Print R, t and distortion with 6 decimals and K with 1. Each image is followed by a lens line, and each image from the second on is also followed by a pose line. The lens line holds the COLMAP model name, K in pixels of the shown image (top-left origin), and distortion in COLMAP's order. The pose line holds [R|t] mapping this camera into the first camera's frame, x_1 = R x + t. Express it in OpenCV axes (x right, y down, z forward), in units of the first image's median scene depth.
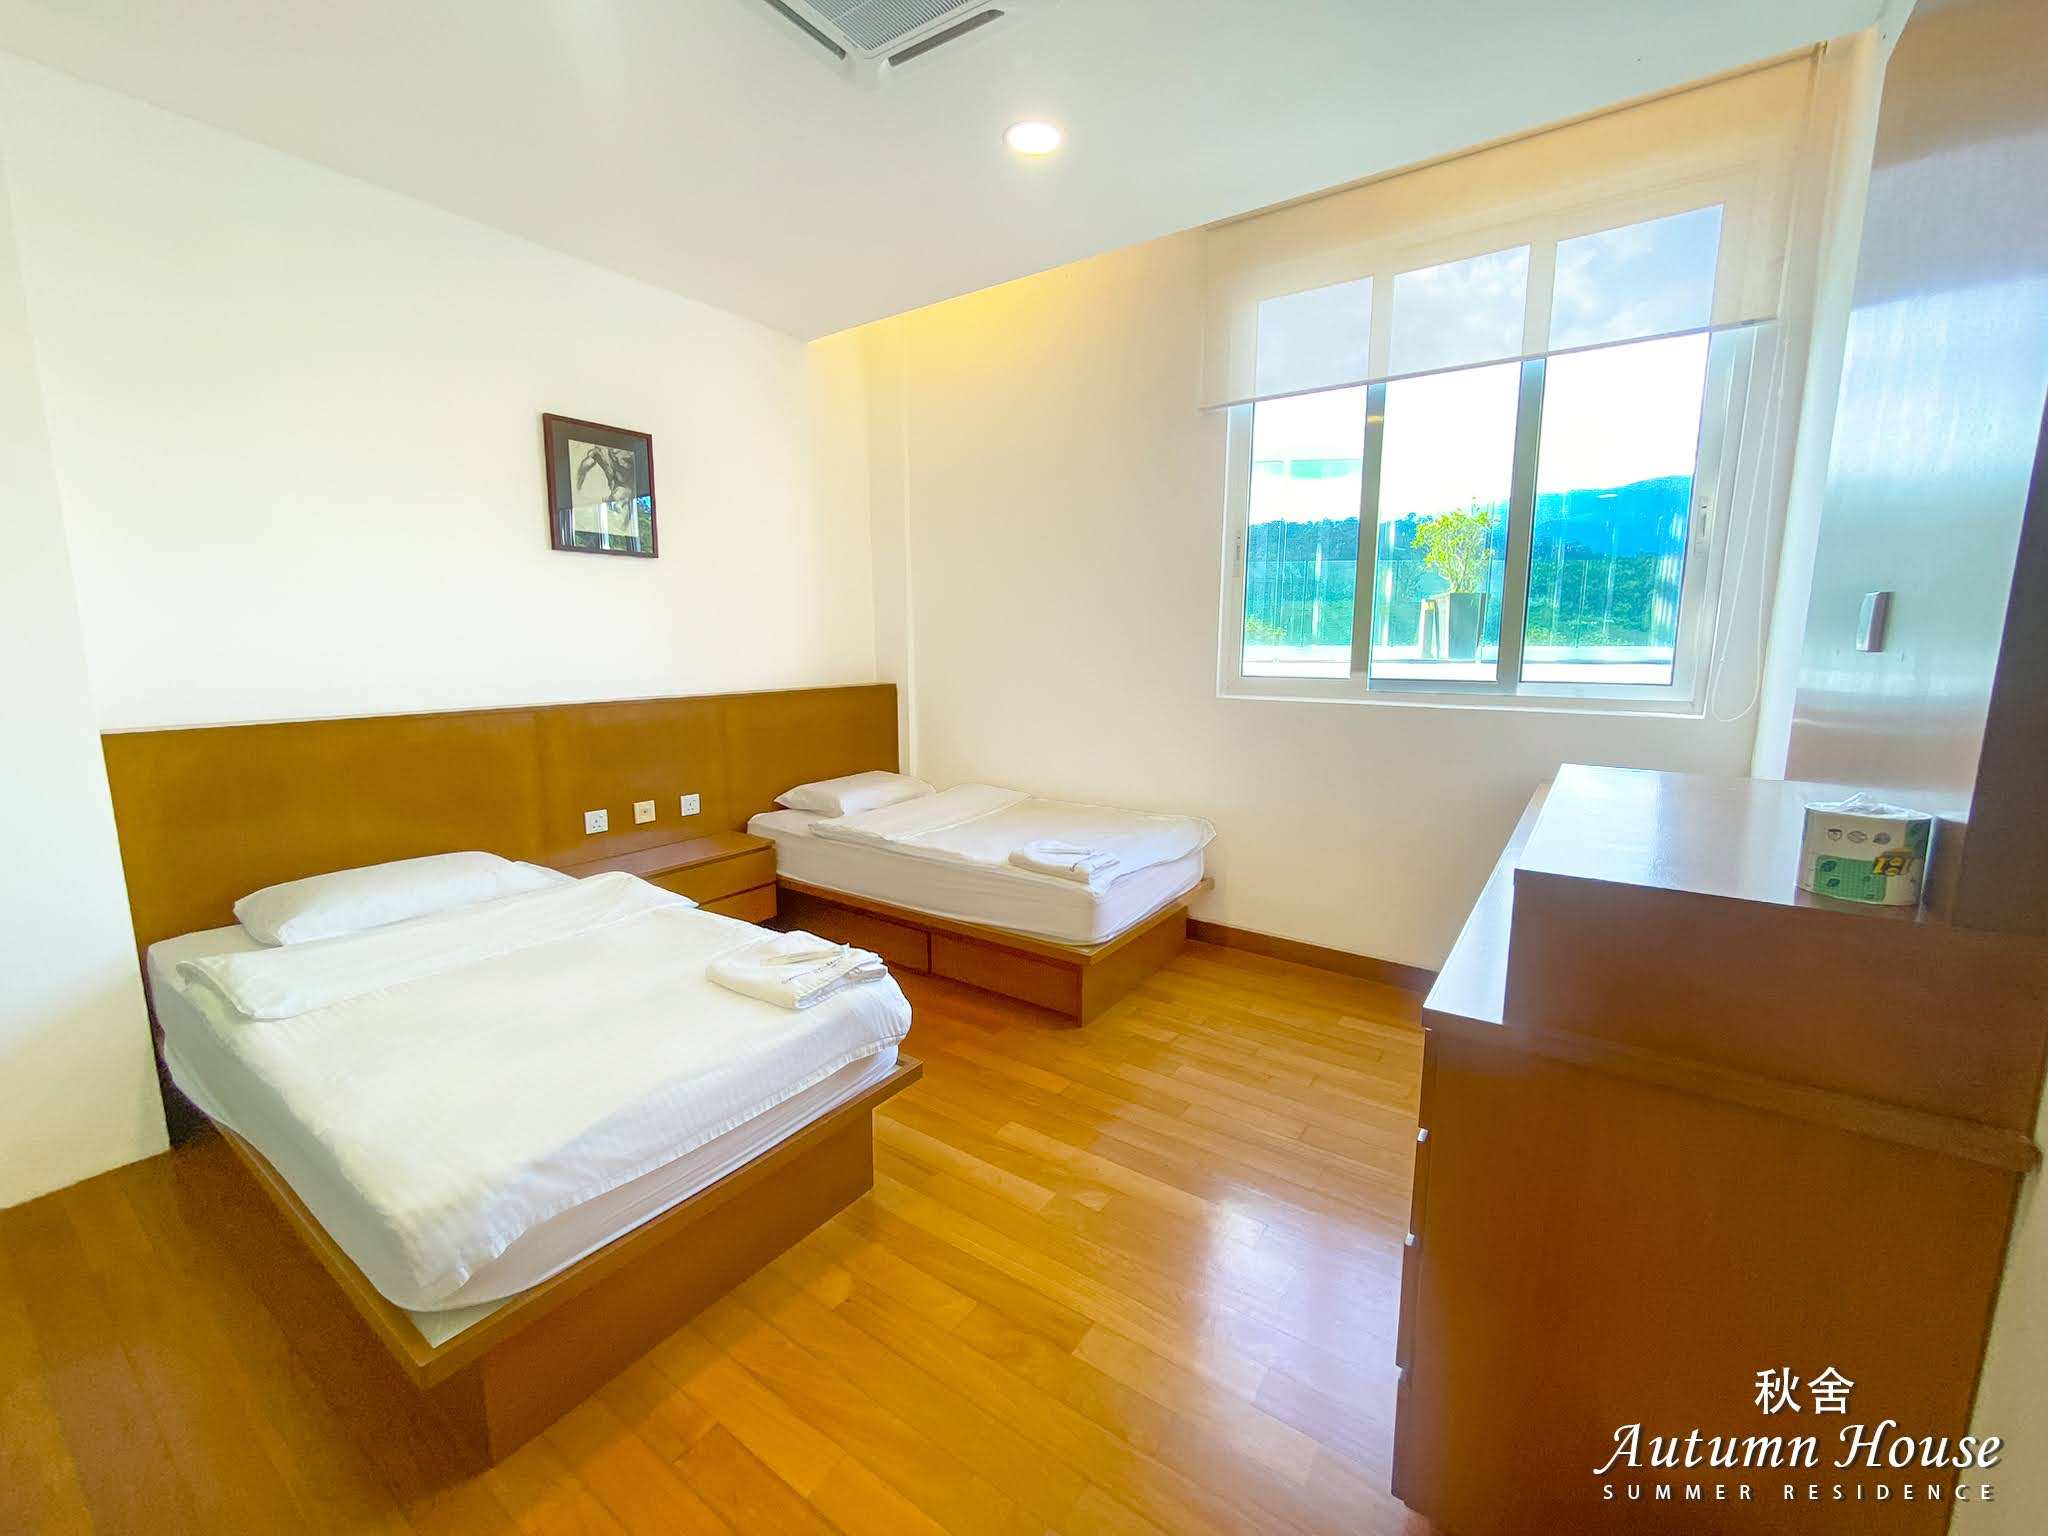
lens RADIAL K [[836.5, 0, 1024.0], [0, 836.5, 768.0], [0, 0, 1]] dist [-0.019489, 0.000000]
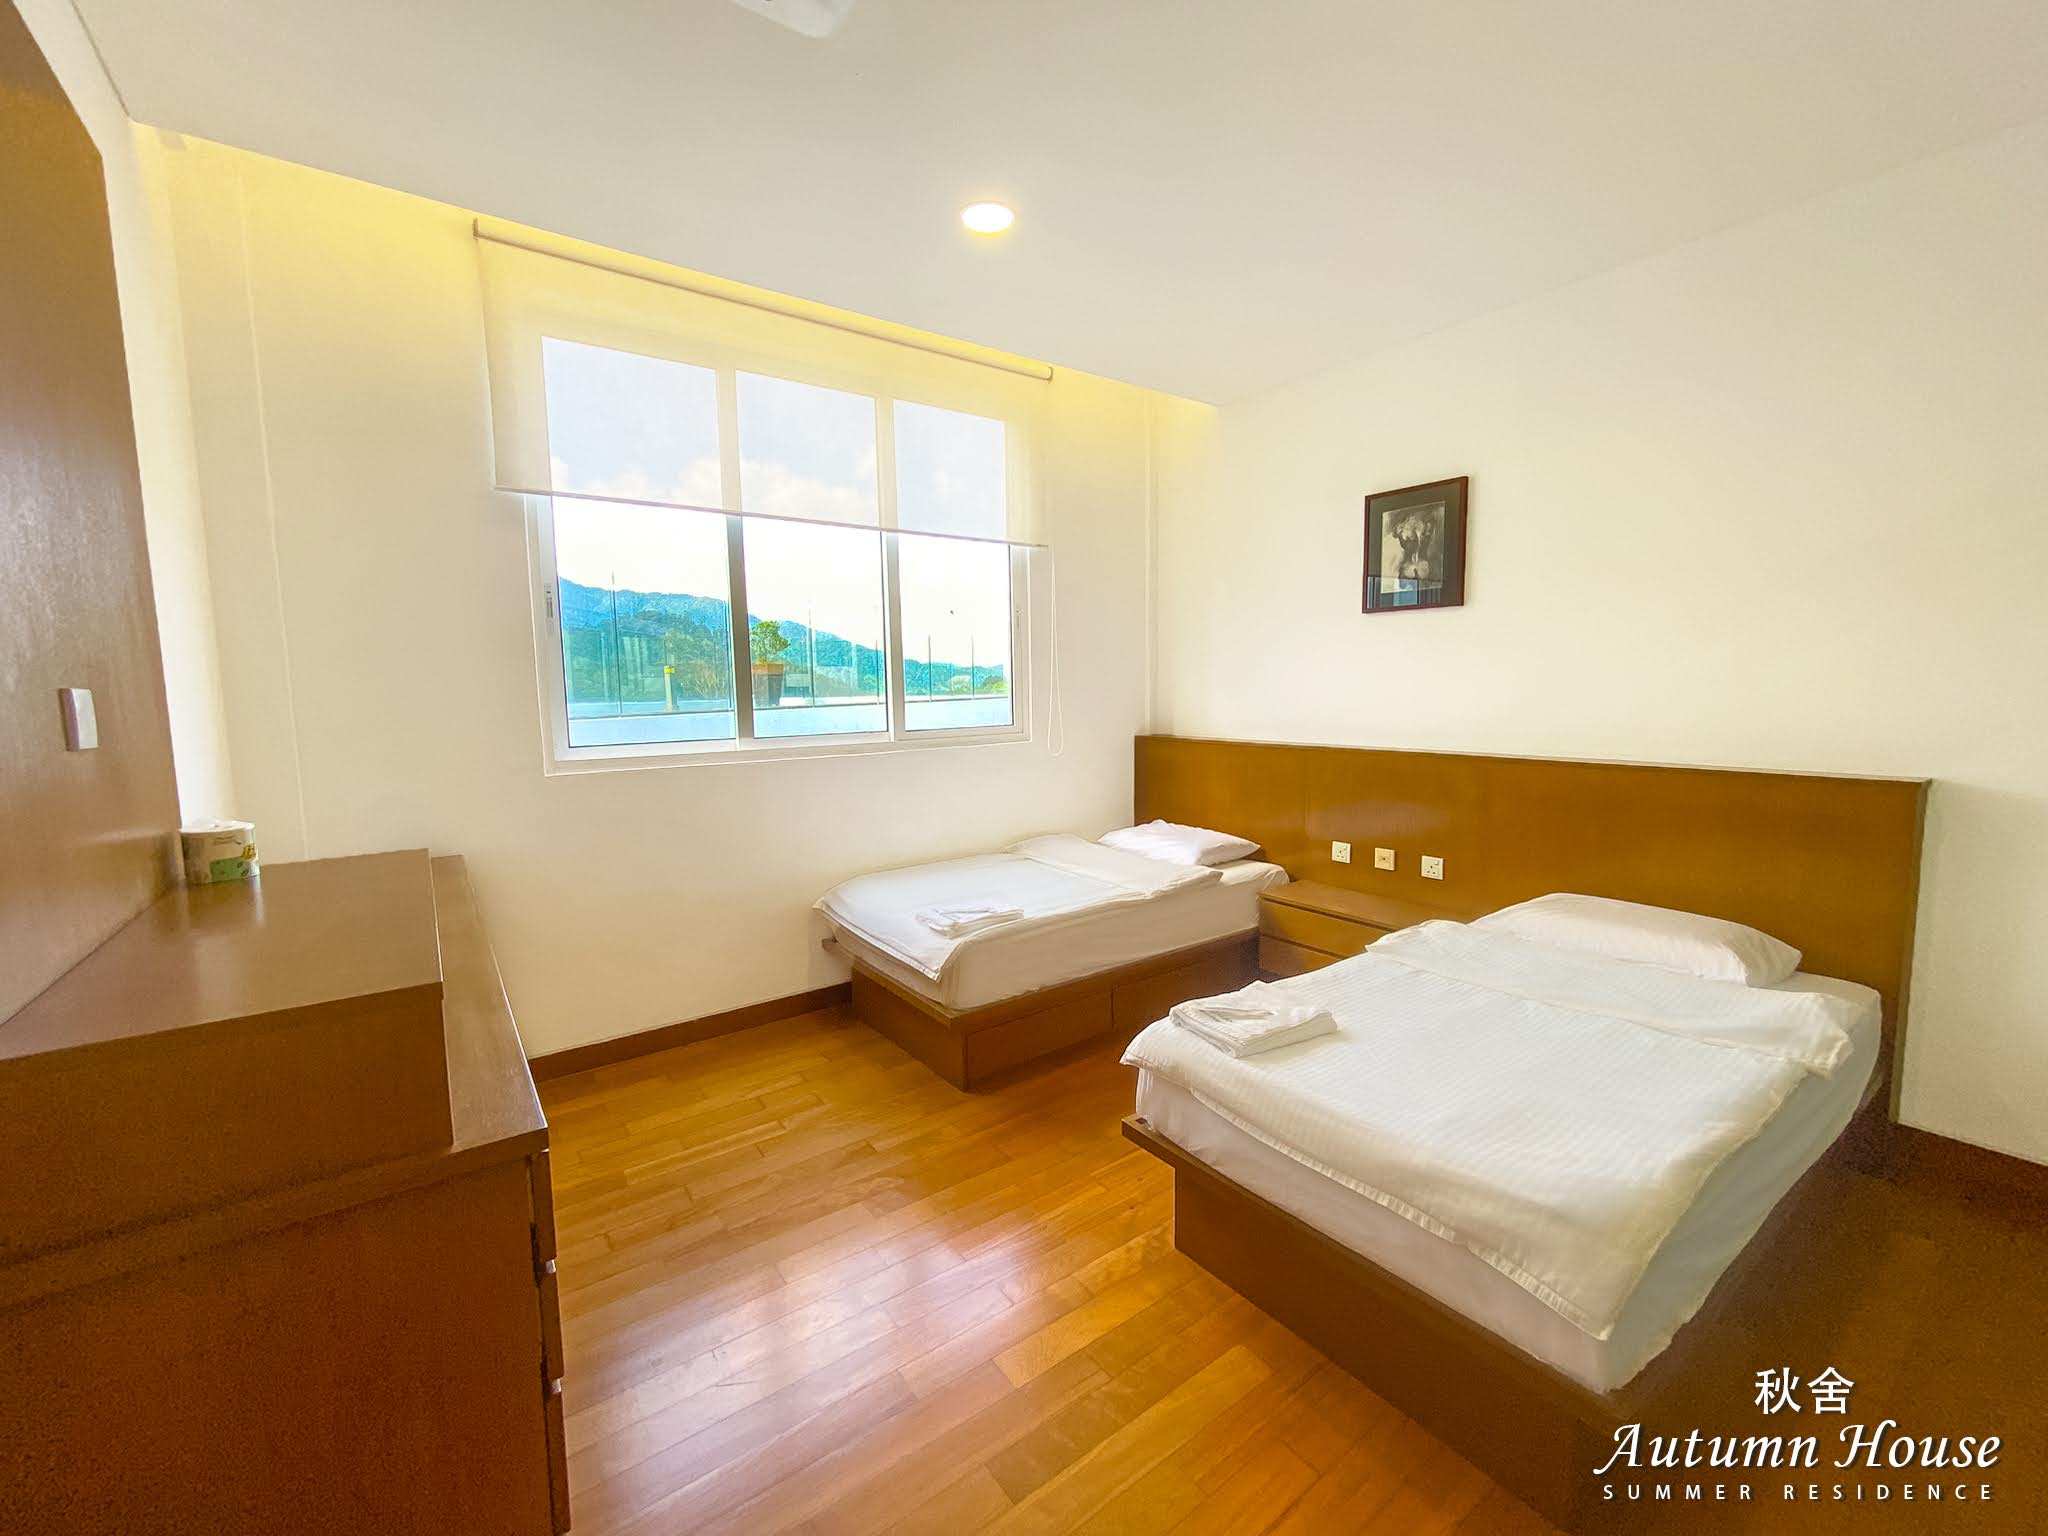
lens RADIAL K [[836.5, 0, 1024.0], [0, 836.5, 768.0], [0, 0, 1]] dist [-0.019489, 0.000000]
pose [[-0.317703, 0.096948, -0.943221, 0.656019], [-0.138565, 0.979333, 0.147332, -0.149910], [0.938011, 0.177506, -0.297704, 0.895547]]
